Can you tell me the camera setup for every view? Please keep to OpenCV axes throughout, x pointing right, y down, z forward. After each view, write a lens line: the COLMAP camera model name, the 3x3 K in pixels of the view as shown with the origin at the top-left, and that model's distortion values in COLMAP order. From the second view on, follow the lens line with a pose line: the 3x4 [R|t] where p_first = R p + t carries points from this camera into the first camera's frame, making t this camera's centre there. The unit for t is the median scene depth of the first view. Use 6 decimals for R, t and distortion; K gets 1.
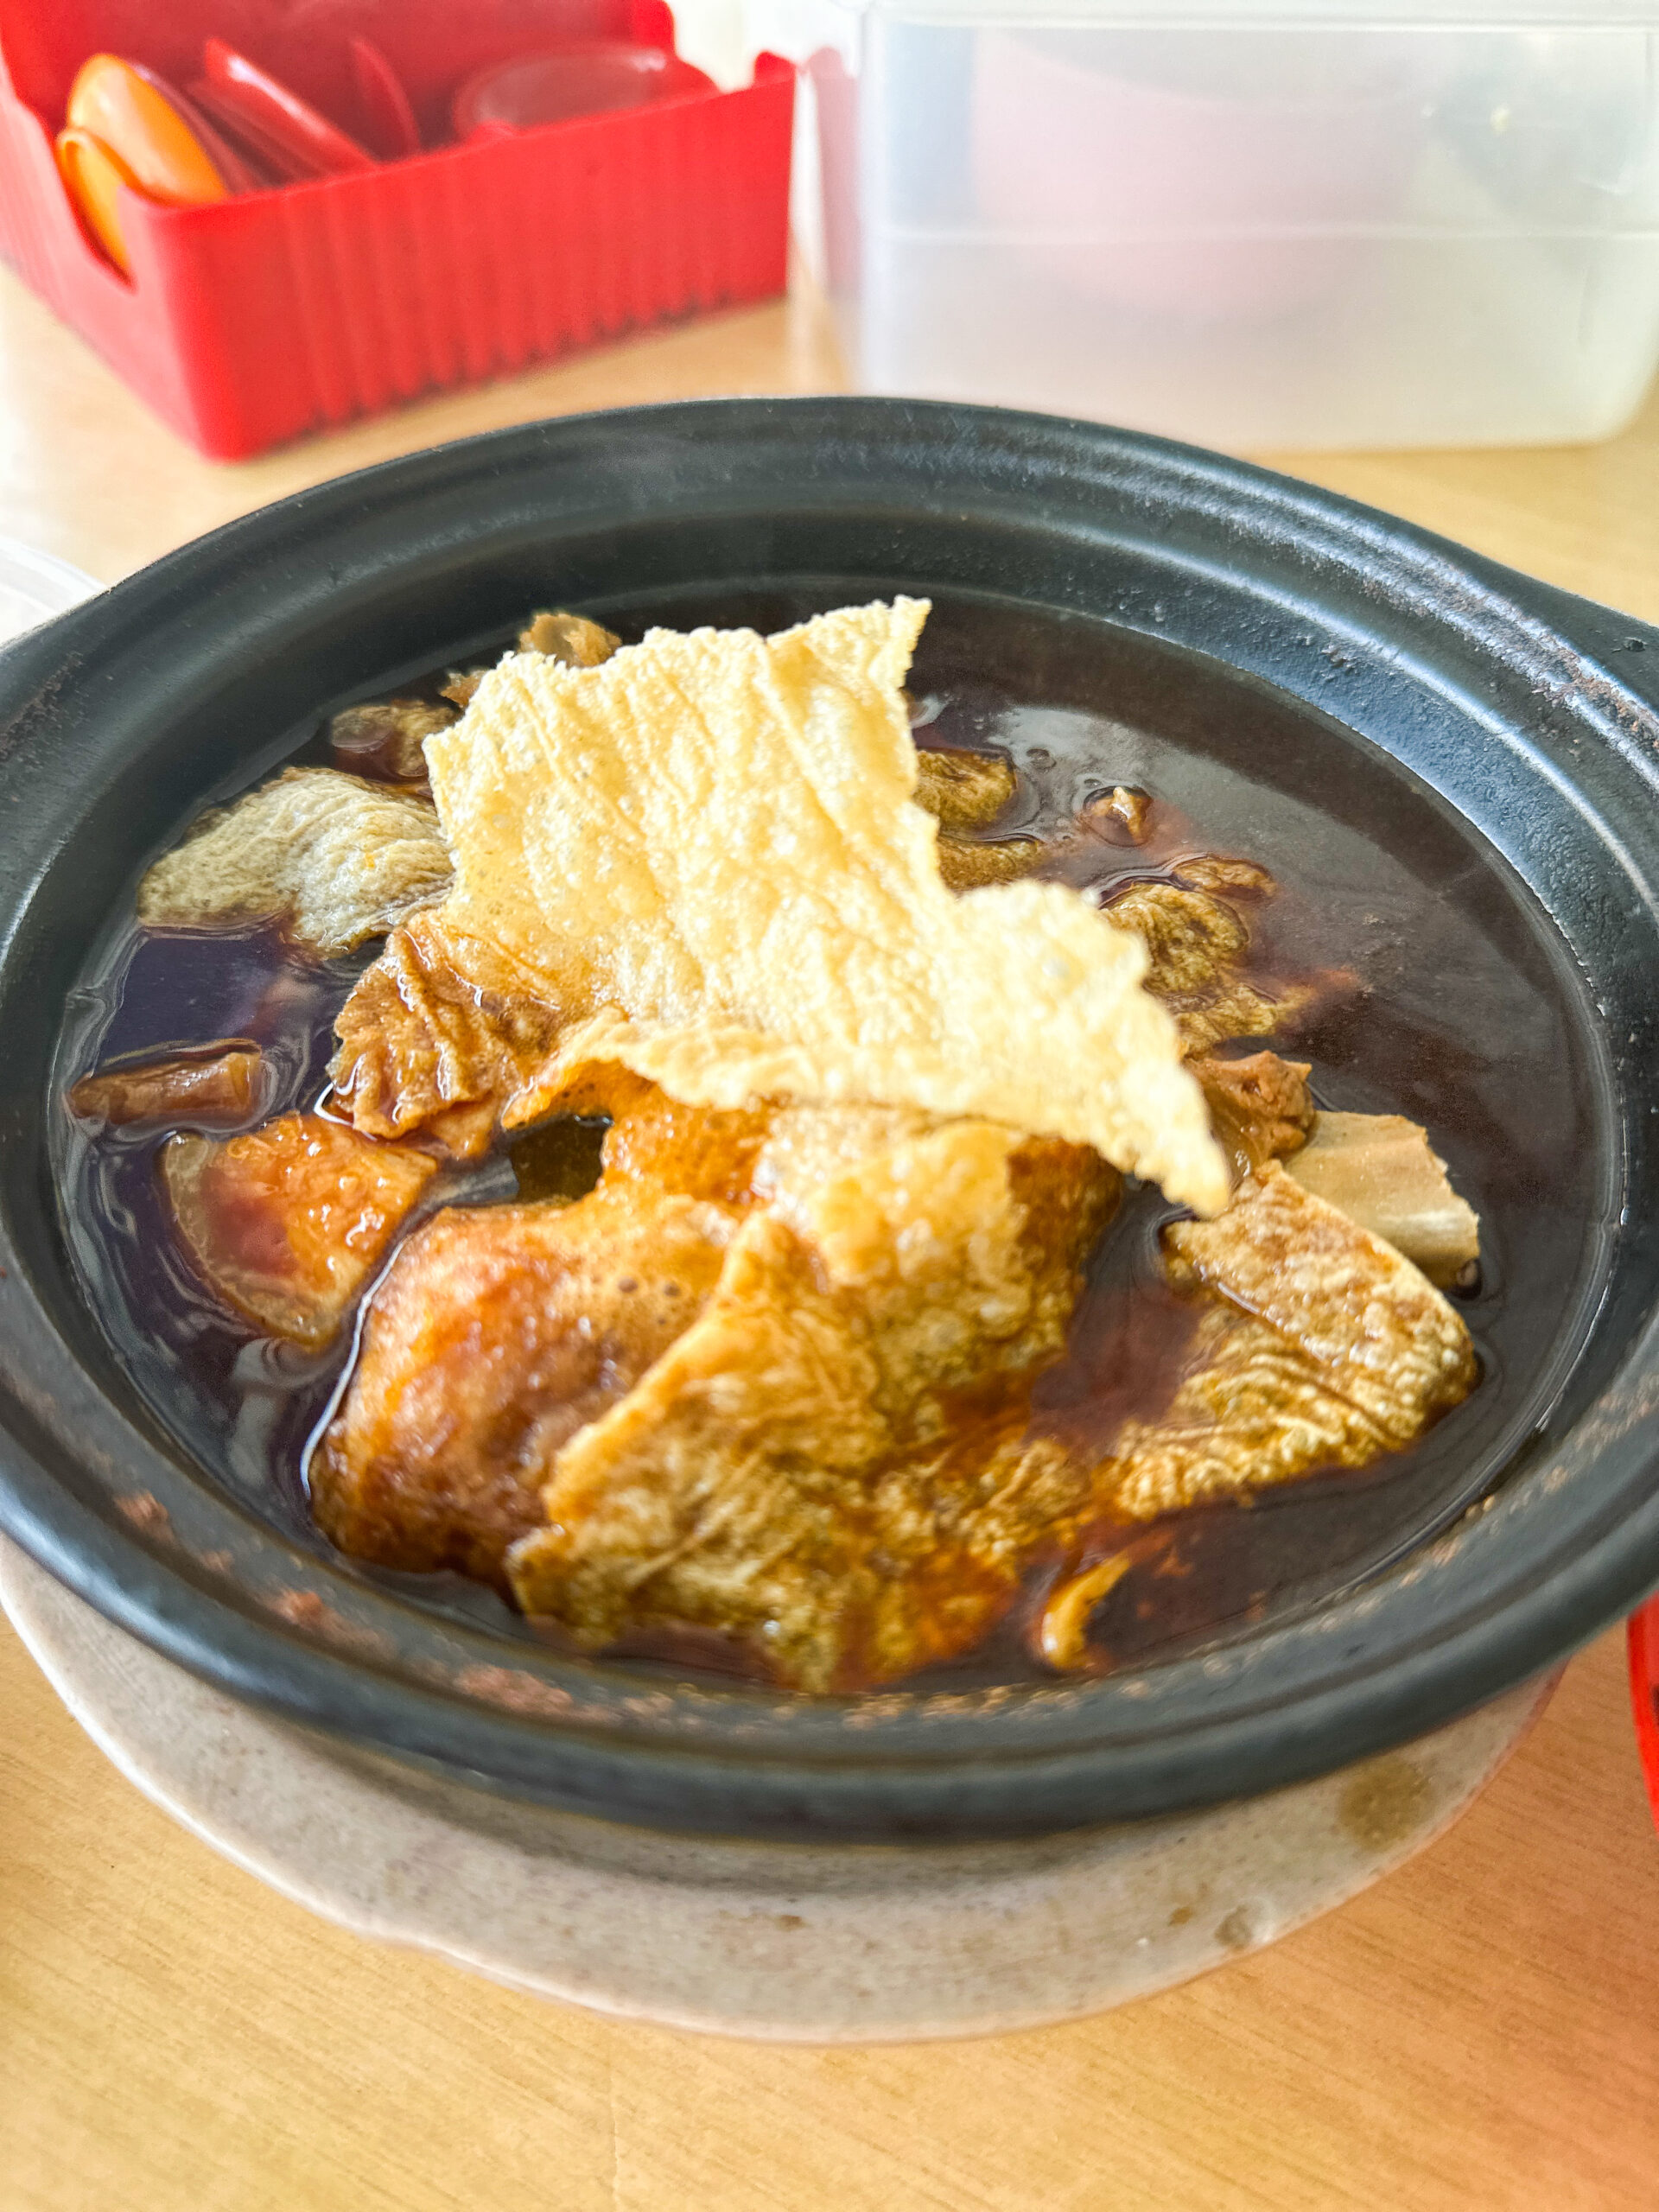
lens RADIAL K [[1571.0, 0, 832.6], [0, 1571.0, 1015.1], [0, 0, 1]] dist [-0.023728, -0.004302]
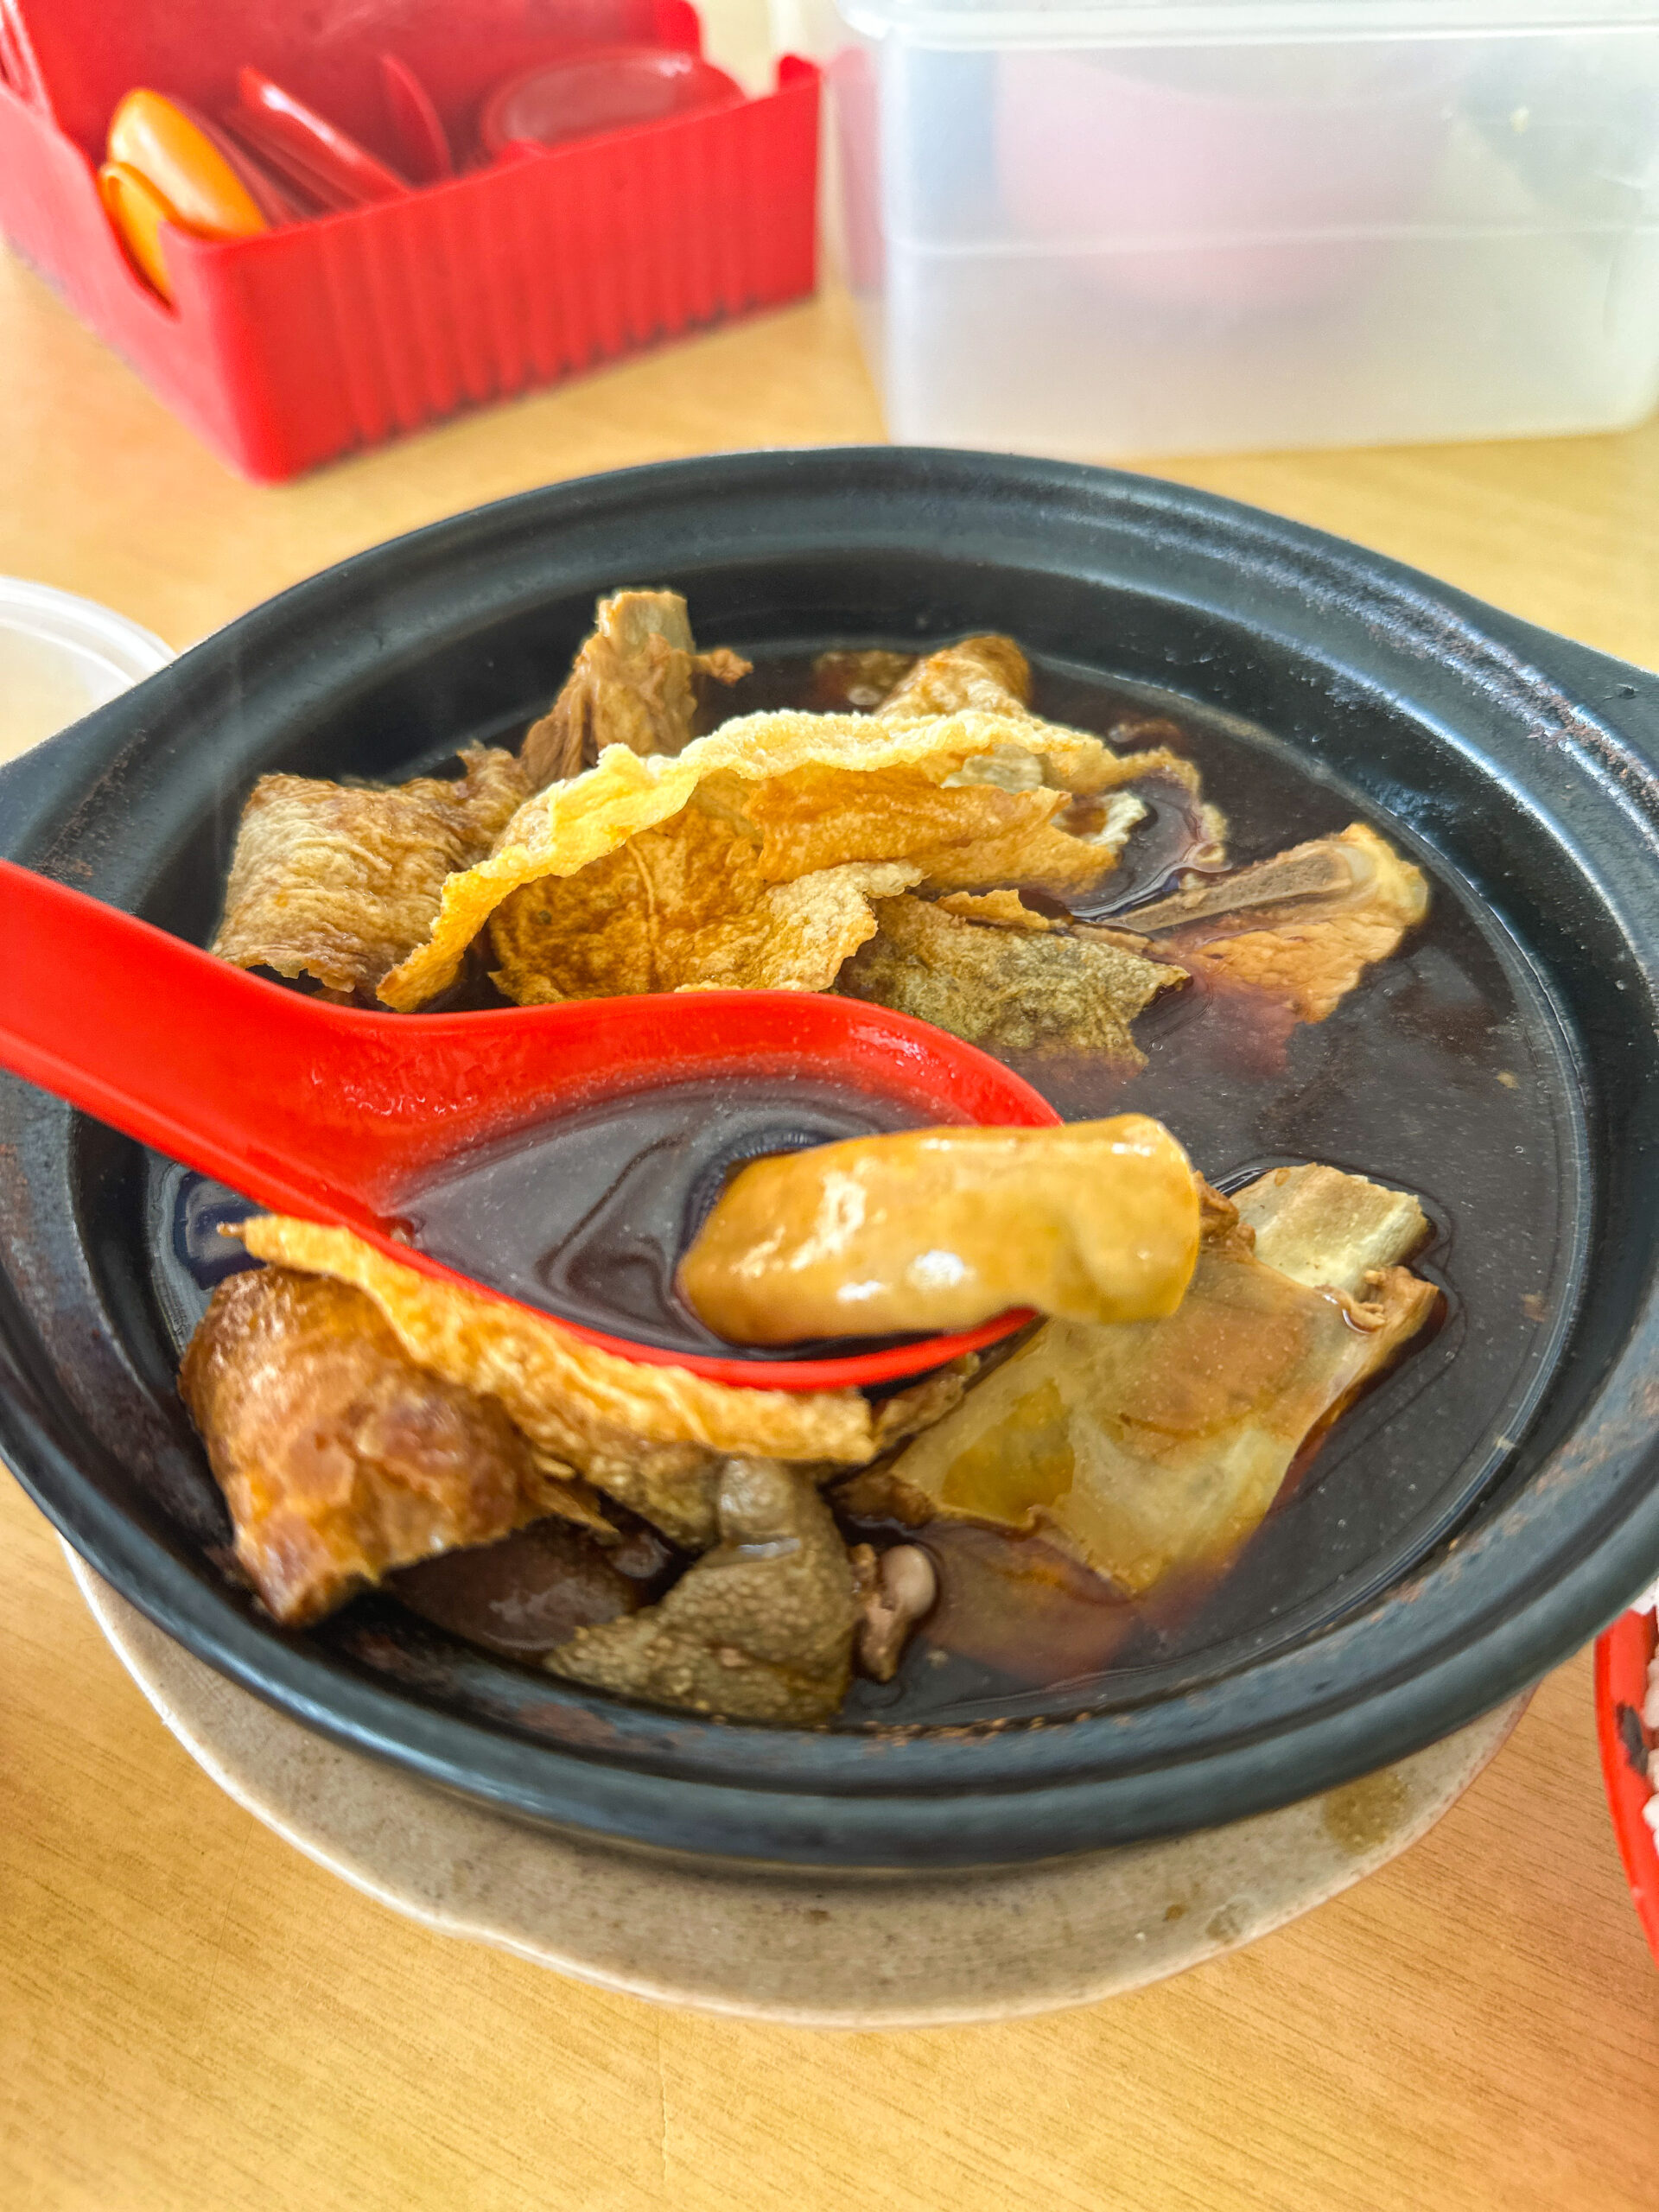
lens RADIAL K [[1571.0, 0, 832.6], [0, 1571.0, 1015.1], [0, 0, 1]] dist [-0.023728, -0.004302]
pose [[0.999532, -0.011126, -0.028502, 0.018181], [0.011950, 0.999510, 0.028914, -0.071851], [0.028166, -0.029241, 0.999175, -0.067736]]
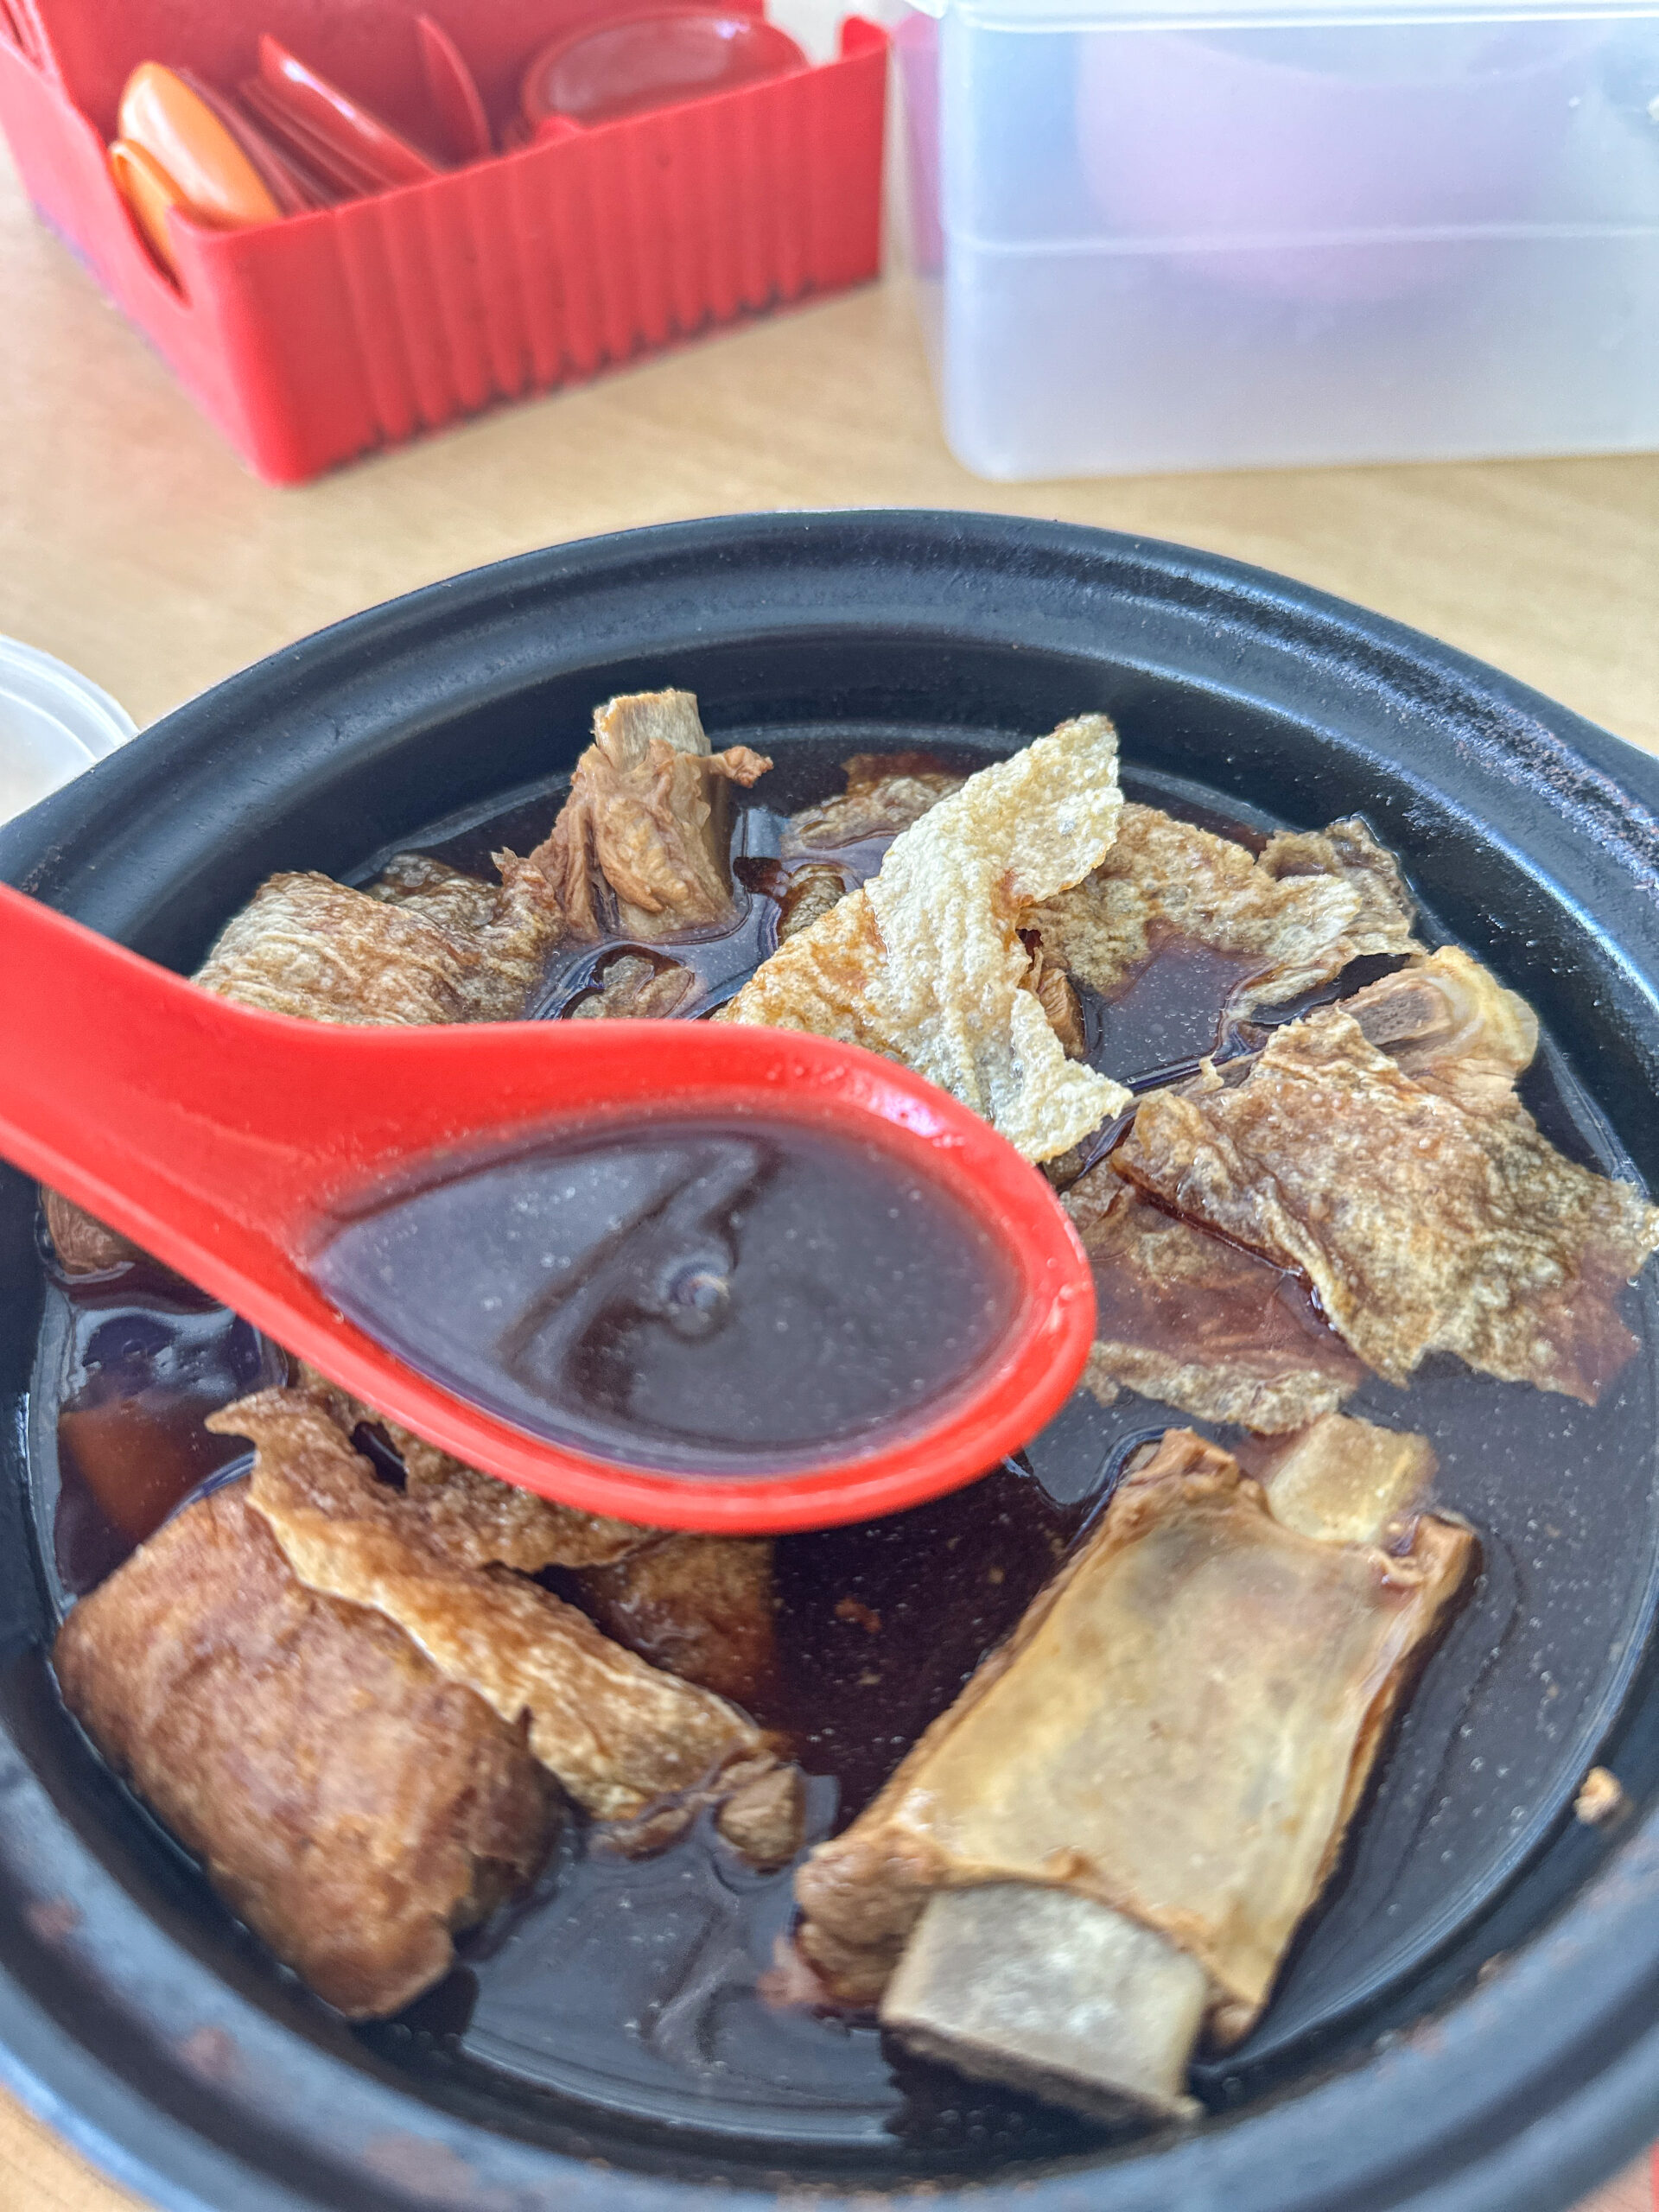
lens RADIAL K [[1571.0, 0, 832.6], [0, 1571.0, 1015.1], [0, 0, 1]] dist [-0.023728, -0.004302]
pose [[0.997075, 0.023389, -0.072763, 0.070060], [-0.018573, 0.997635, 0.066176, -0.230431], [0.074139, -0.064631, 0.995151, 0.088774]]
